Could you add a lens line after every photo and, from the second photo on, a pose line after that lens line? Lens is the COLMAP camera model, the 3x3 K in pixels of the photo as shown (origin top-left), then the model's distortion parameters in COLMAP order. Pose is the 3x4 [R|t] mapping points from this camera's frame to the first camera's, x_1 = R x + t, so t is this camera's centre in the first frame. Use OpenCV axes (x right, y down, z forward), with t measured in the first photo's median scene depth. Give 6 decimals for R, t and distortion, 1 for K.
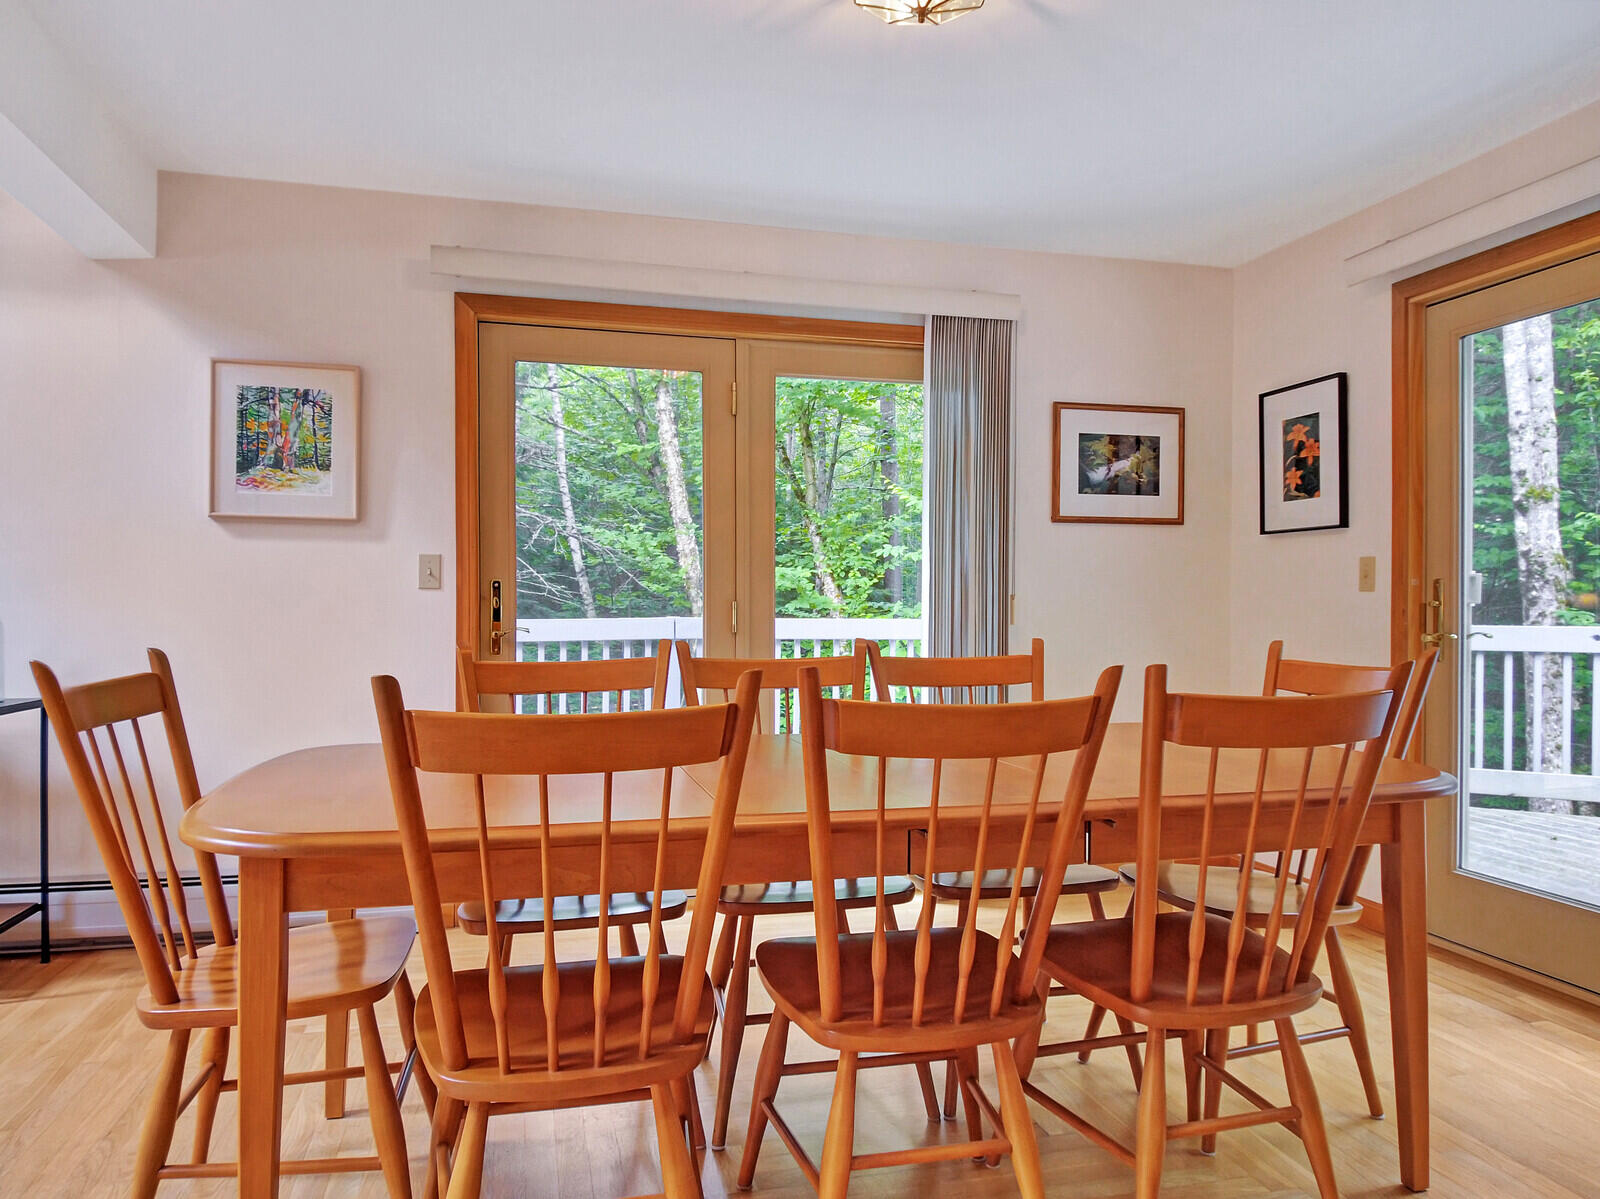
lens RADIAL K [[1127.9, 0, 800.0], [0, 1127.9, 599.5], [0, 0, 1]] dist [0.001226, 0.000505]
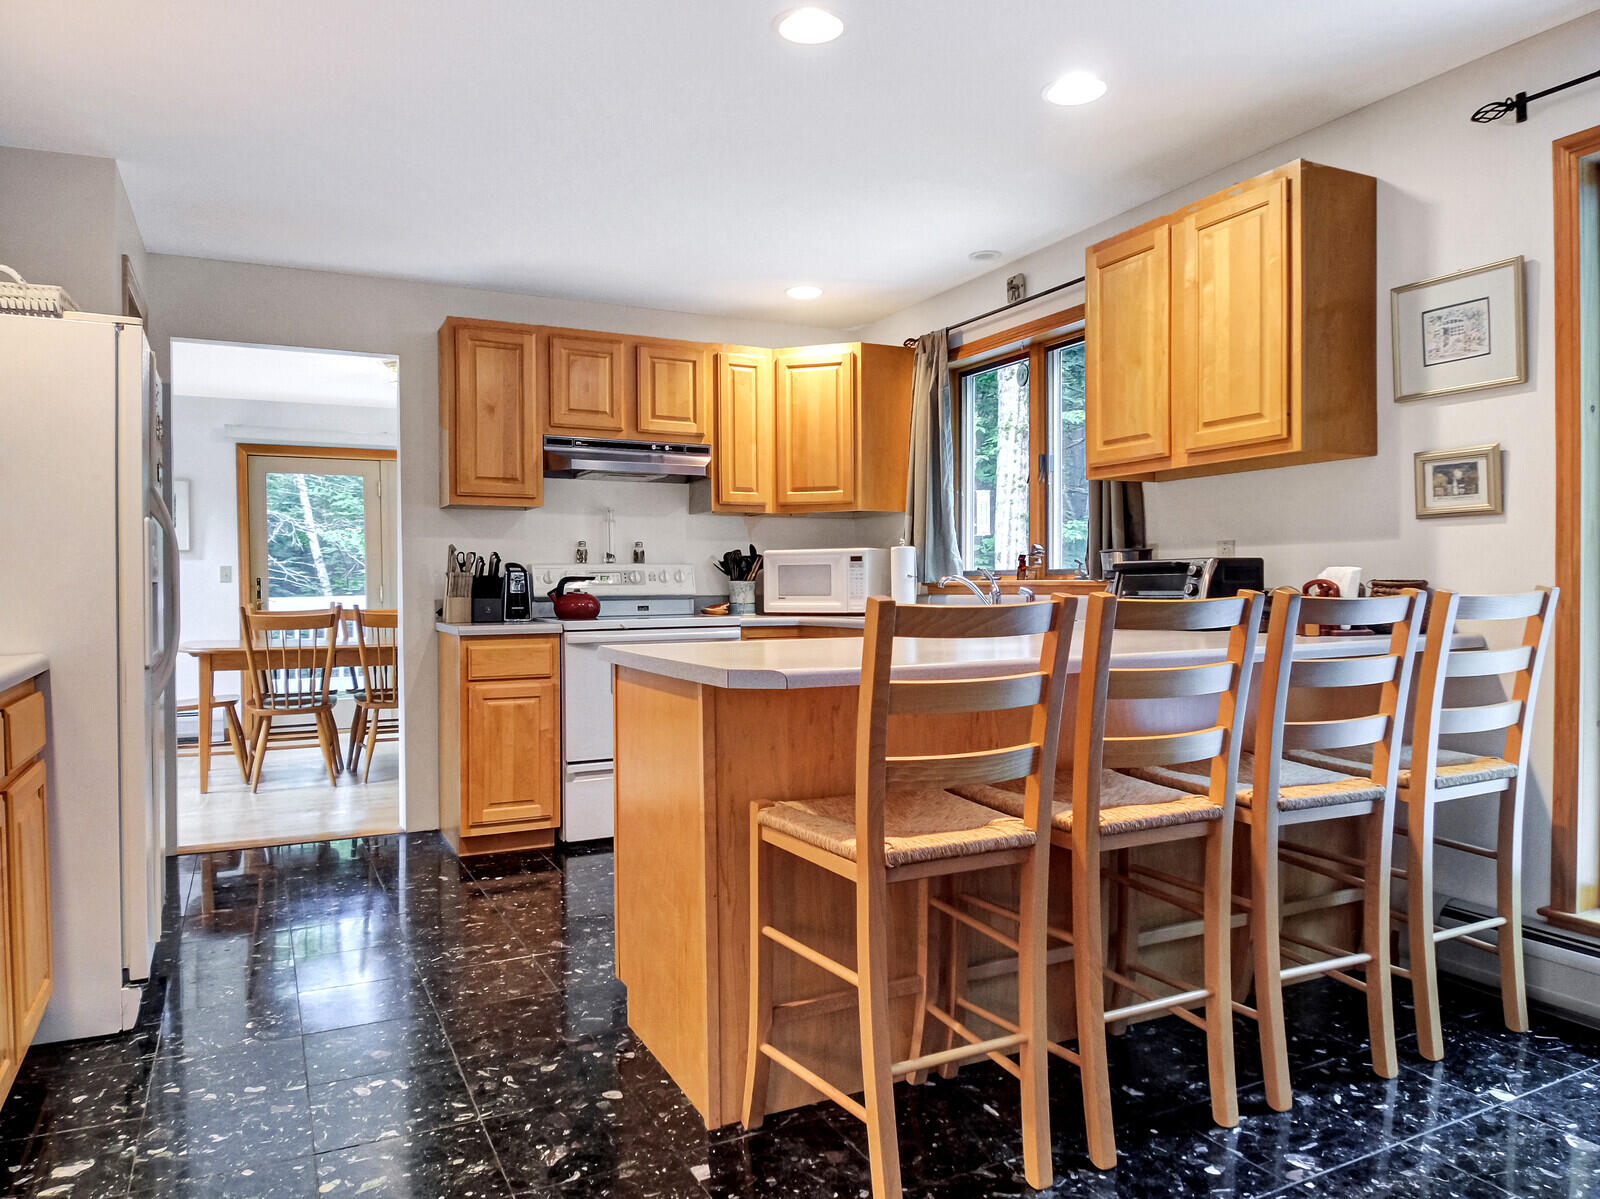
lens RADIAL K [[1127.9, 0, 800.0], [0, 1127.9, 599.5], [0, 0, 1]] dist [0.001226, 0.000505]
pose [[0.979116, -0.007951, 0.203148, 0.258279], [0.004192, 0.999812, 0.018929, -0.010643], [-0.203261, -0.017682, 0.978965, -1.120781]]
